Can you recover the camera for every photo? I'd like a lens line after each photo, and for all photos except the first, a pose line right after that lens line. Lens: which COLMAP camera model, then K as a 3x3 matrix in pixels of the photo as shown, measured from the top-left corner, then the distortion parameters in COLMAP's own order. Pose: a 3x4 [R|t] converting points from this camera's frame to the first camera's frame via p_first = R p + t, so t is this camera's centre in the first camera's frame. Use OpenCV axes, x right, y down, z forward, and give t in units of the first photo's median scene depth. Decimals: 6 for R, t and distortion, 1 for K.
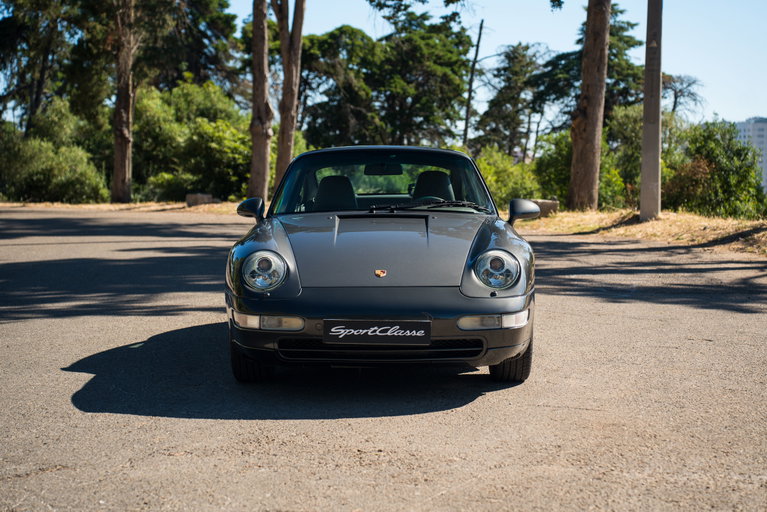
lens RADIAL K [[1380.3, 0, 385.7], [0, 1380.3, 267.1], [0, 0, 1]] dist [0.556475, -0.077195]
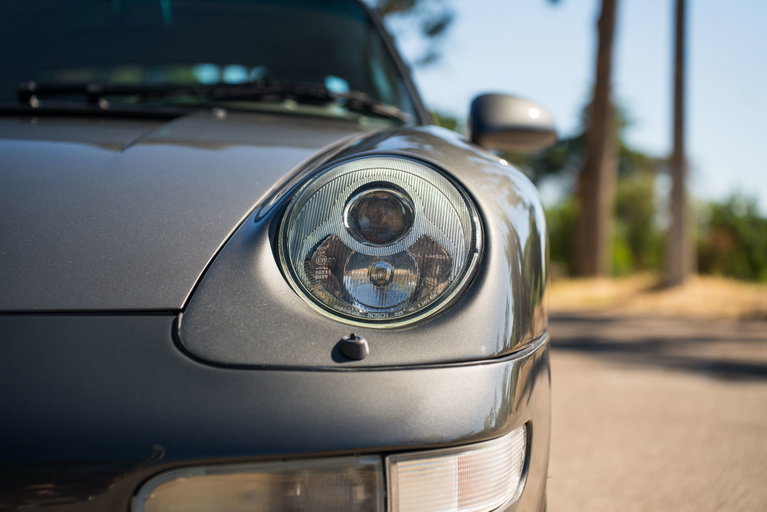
lens RADIAL K [[1352.8, 0, 383.5], [0, 1352.8, 256.0], [0, 0, 1]] dist [0.505861, -0.043006]
pose [[0.999989, 0.000506, -0.004568, 0.081795], [-0.000829, 0.997474, -0.071032, 0.019514], [0.004521, 0.071035, 0.997464, 0.786140]]
